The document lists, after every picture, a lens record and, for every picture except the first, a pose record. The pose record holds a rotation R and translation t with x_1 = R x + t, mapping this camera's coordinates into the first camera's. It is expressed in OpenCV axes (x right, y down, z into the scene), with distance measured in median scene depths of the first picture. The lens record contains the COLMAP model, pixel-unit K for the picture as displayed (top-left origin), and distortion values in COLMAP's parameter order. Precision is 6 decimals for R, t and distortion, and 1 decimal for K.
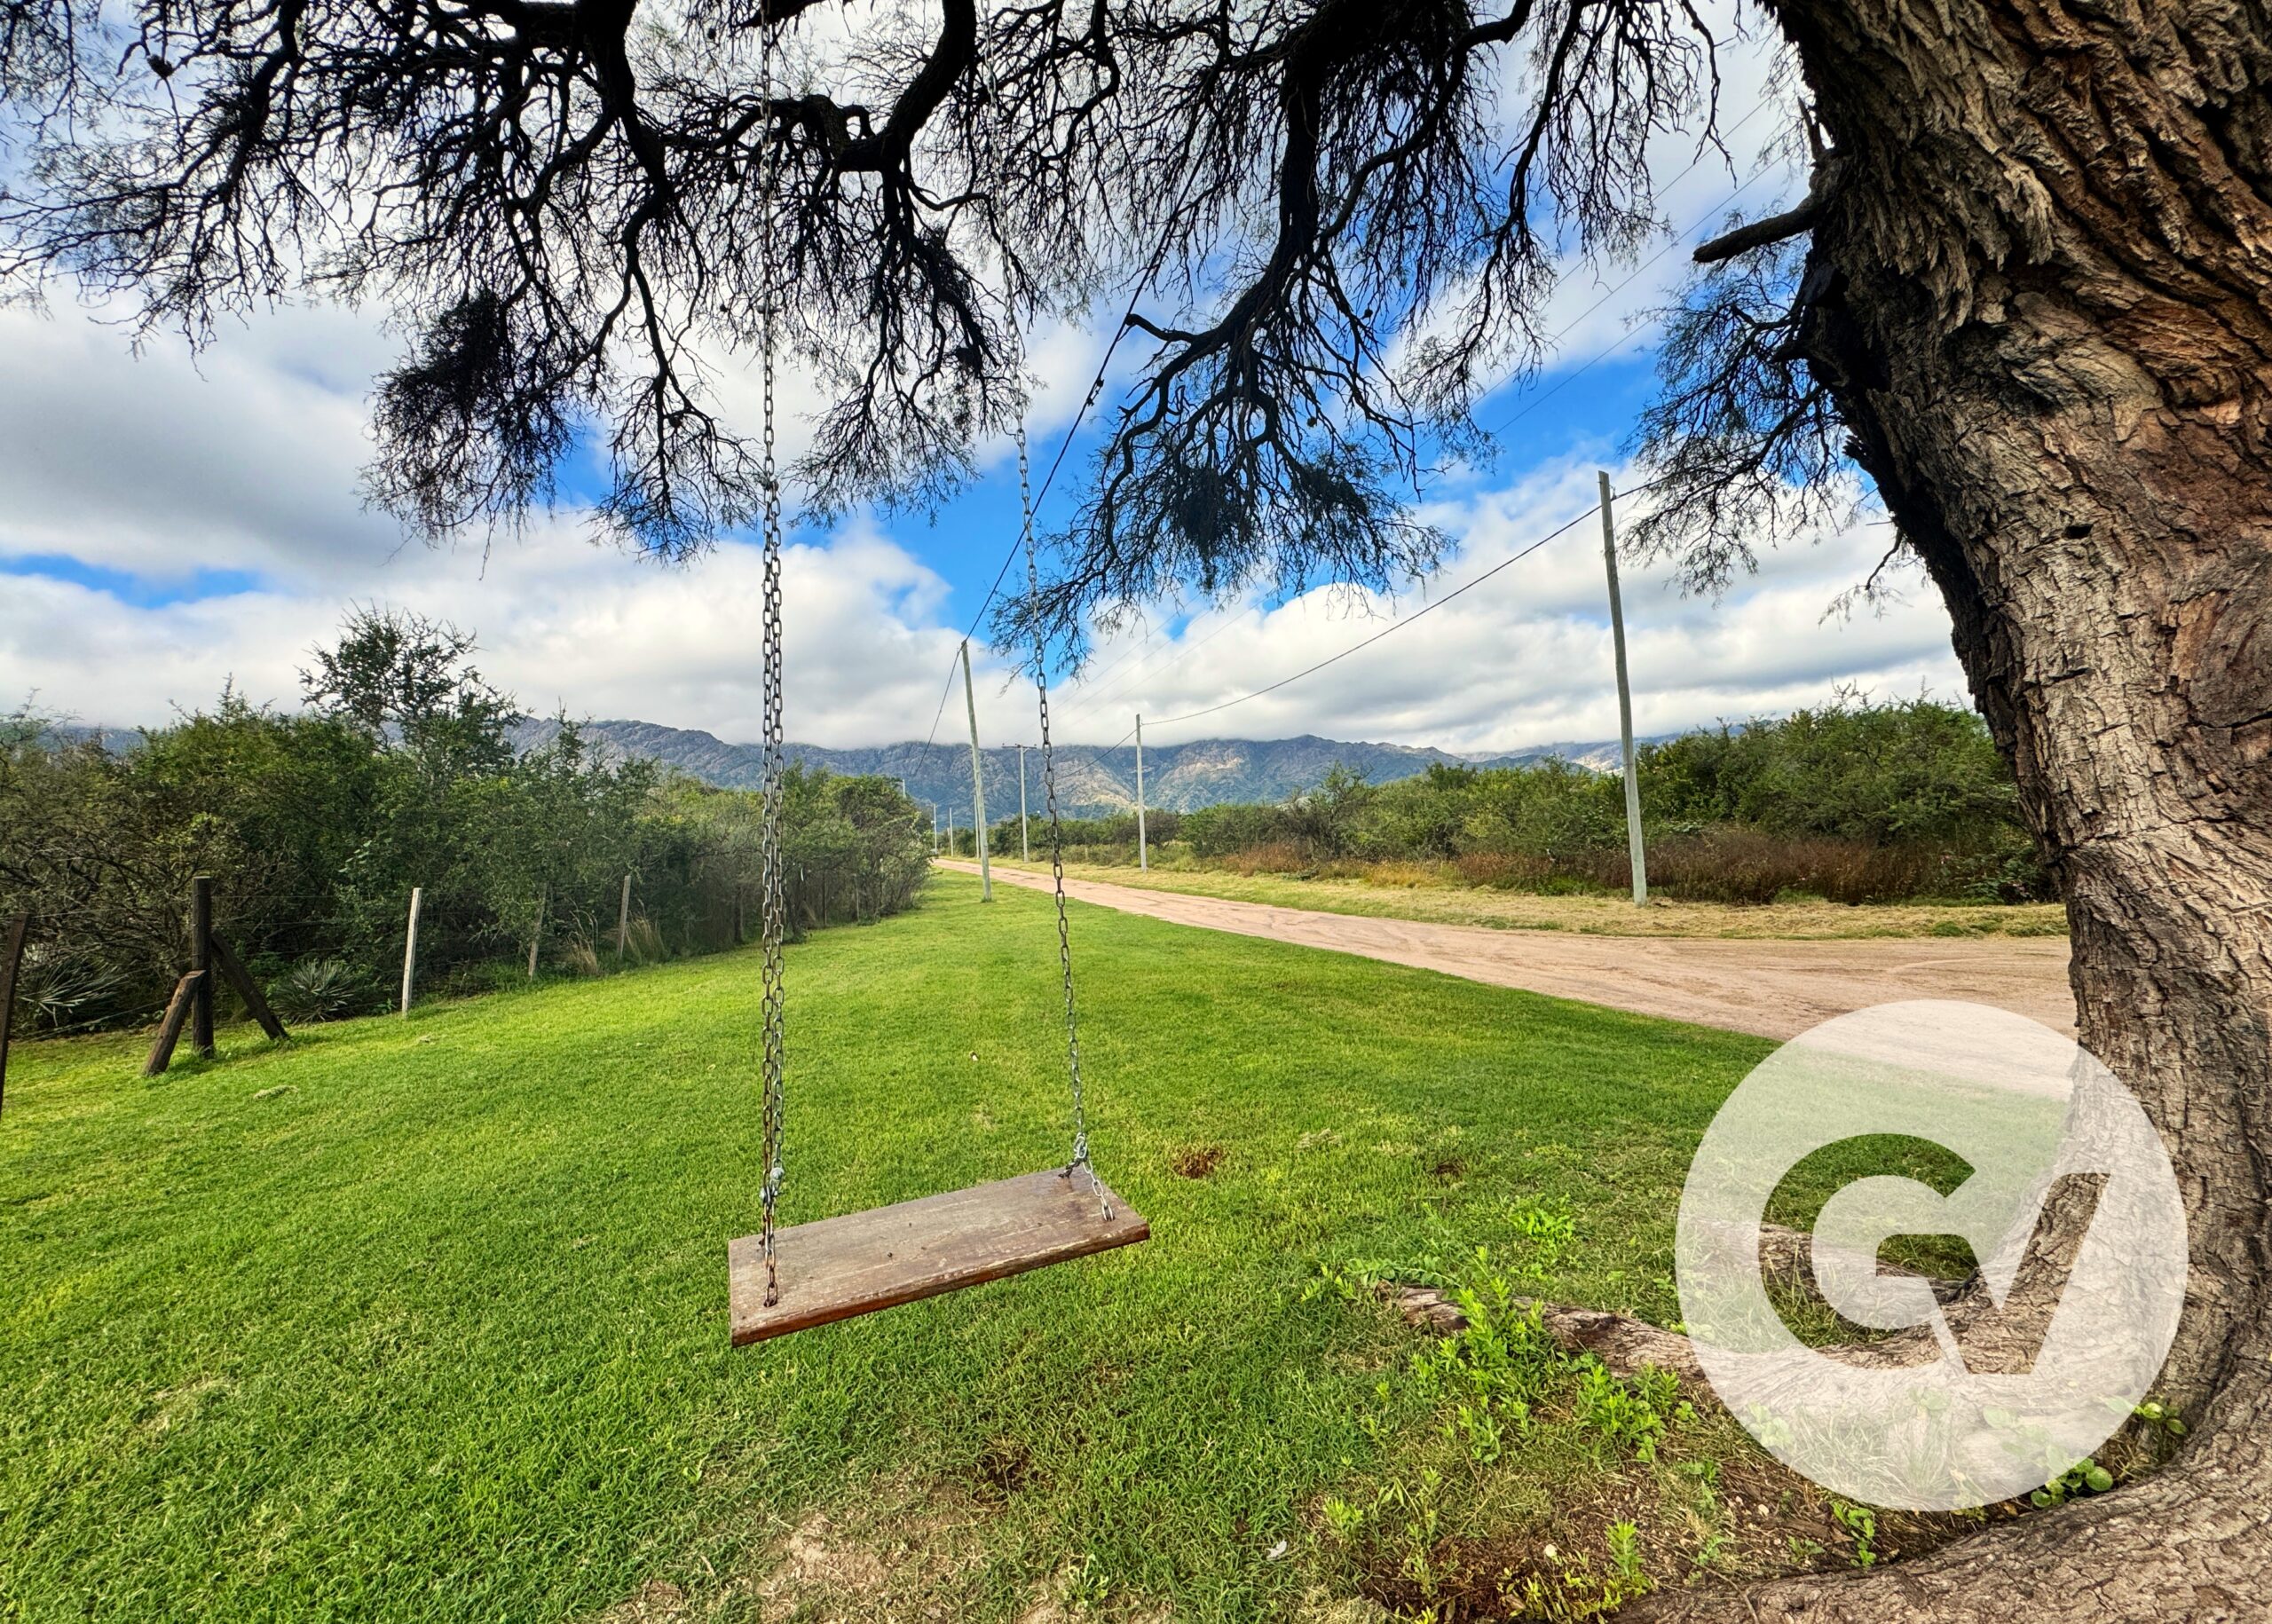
lens RADIAL K [[918.1, 0, 1131.9], [0, 918.1, 818.9], [0, 0, 1]] dist [0.004881, -0.000027]
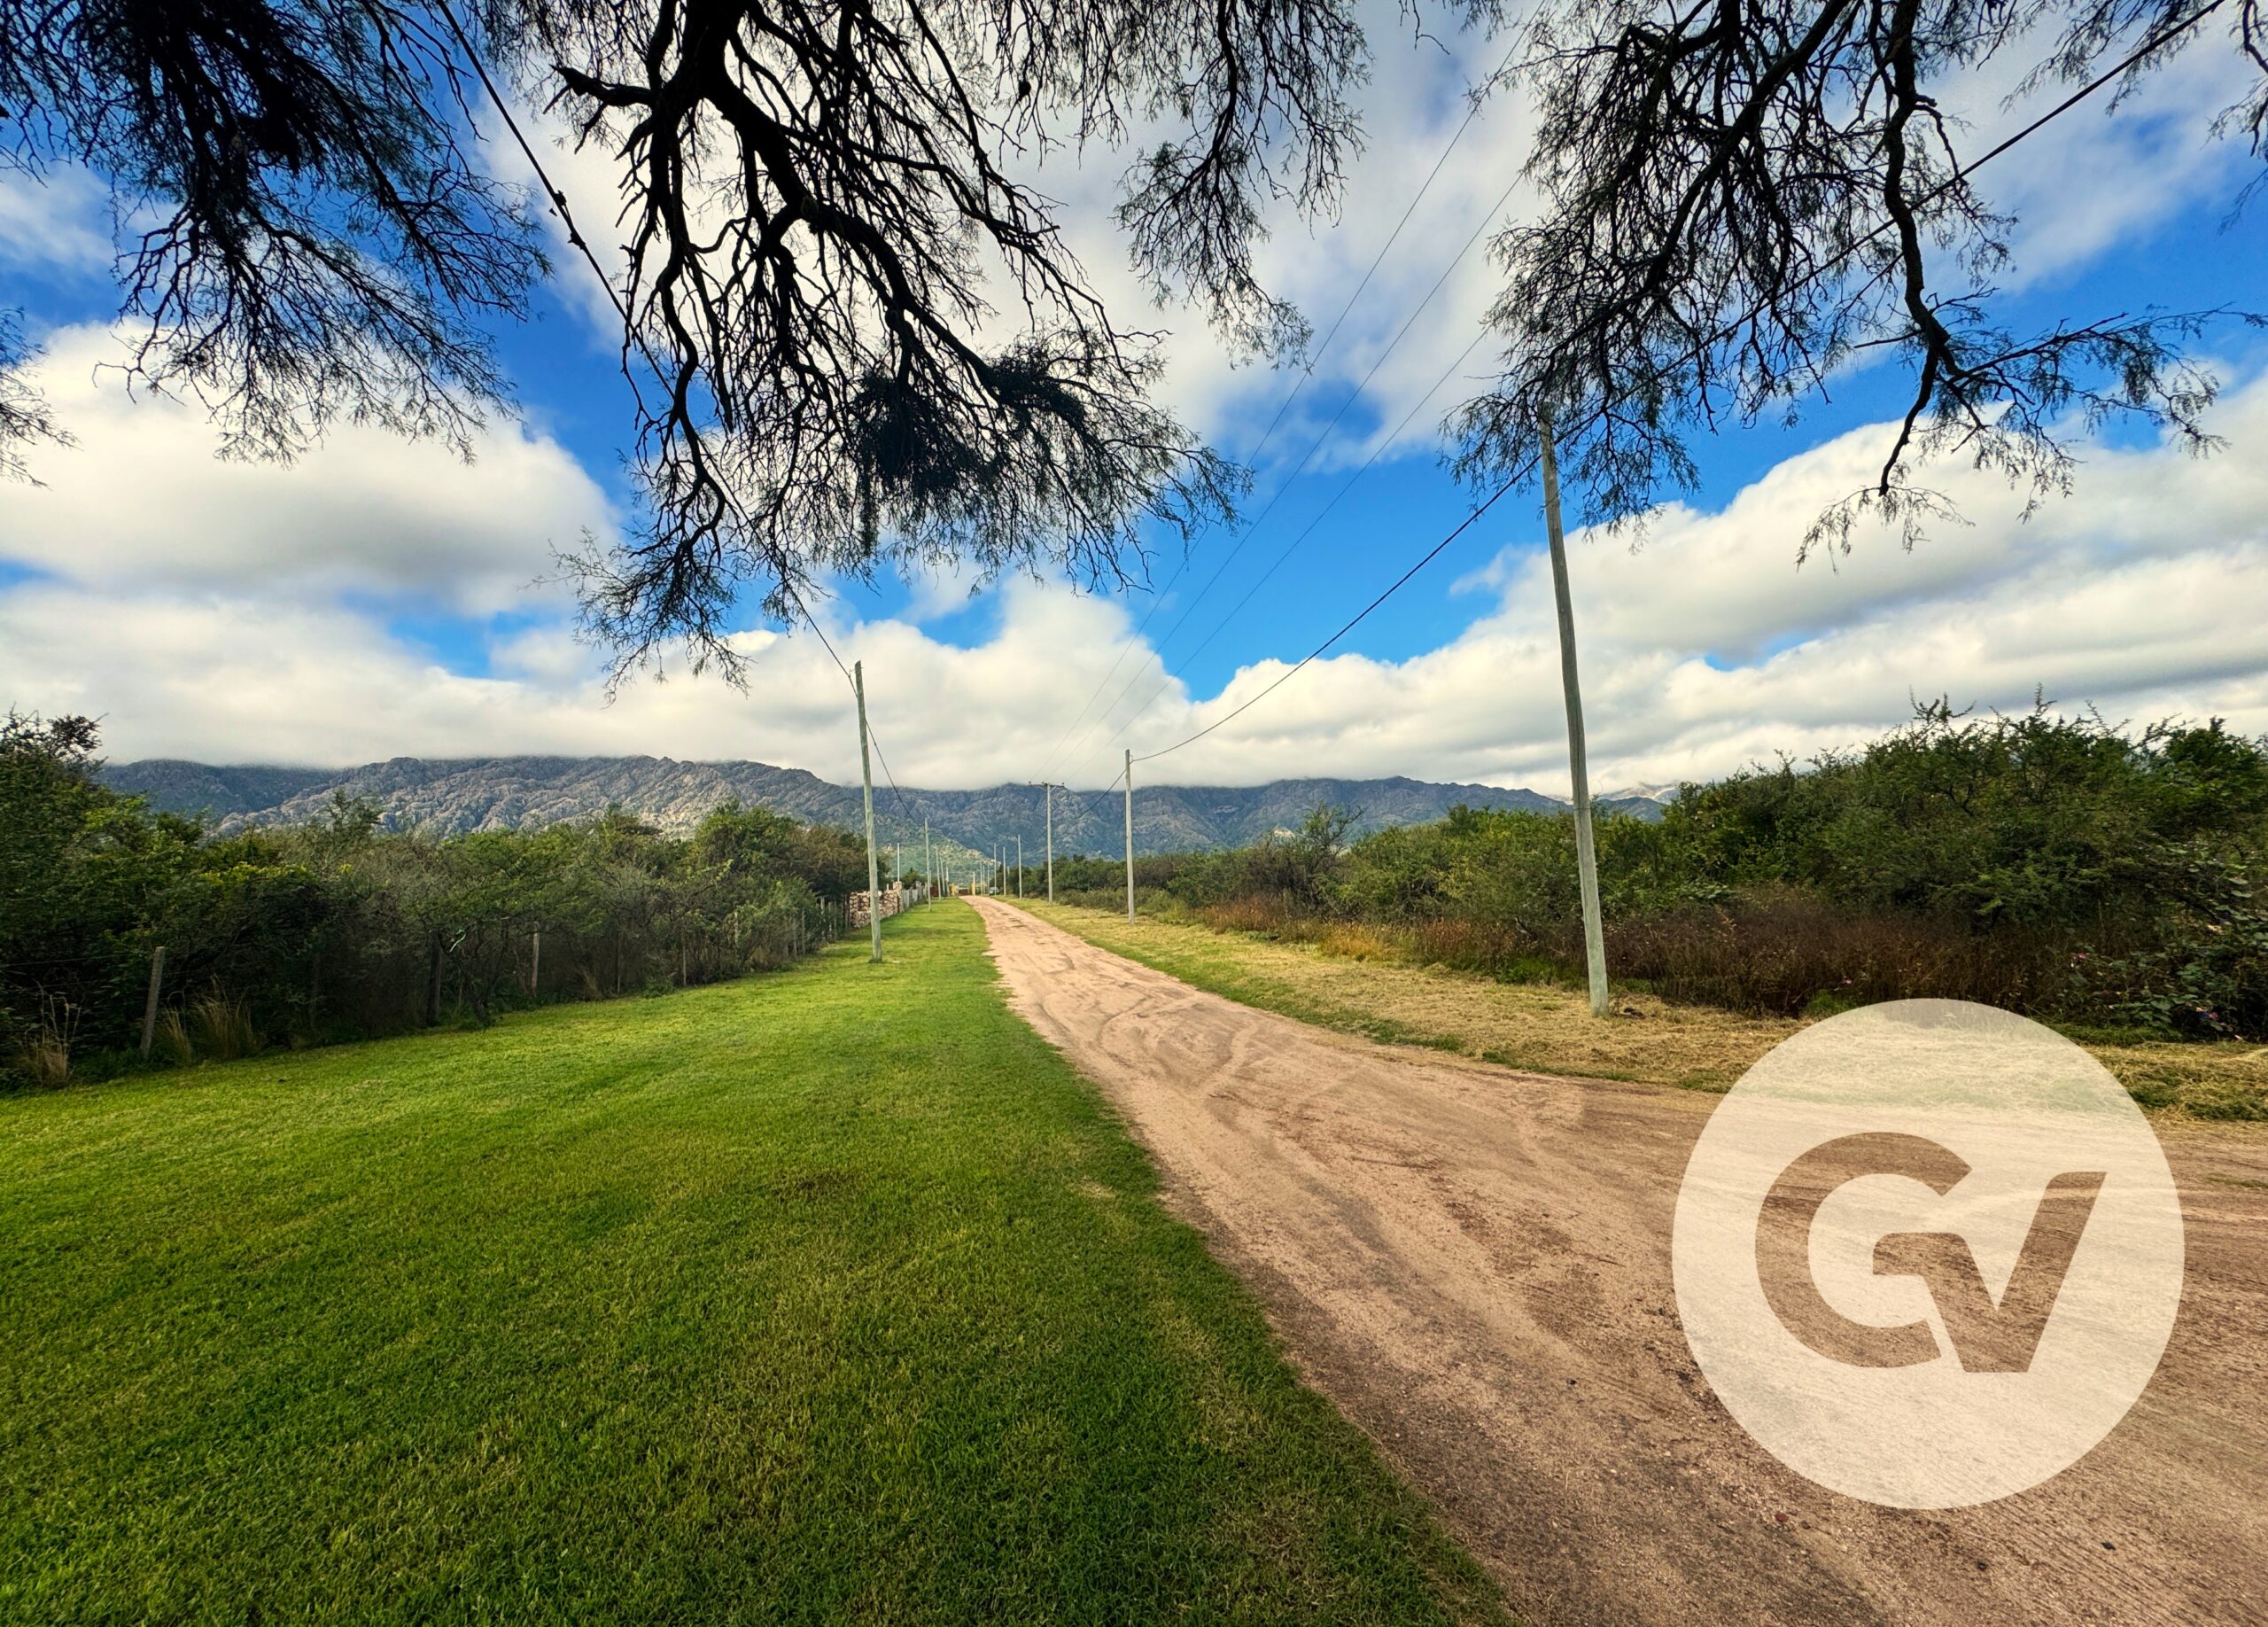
lens RADIAL K [[916.7, 0, 1122.6], [0, 916.7, 816.2], [0, 0, 1]] dist [0.004881, -0.000027]
pose [[0.995414, 0.009262, -0.095207, 0.271426], [-0.013708, 0.998840, -0.046157, -0.017029], [0.094669, 0.047251, 0.994387, 0.284278]]
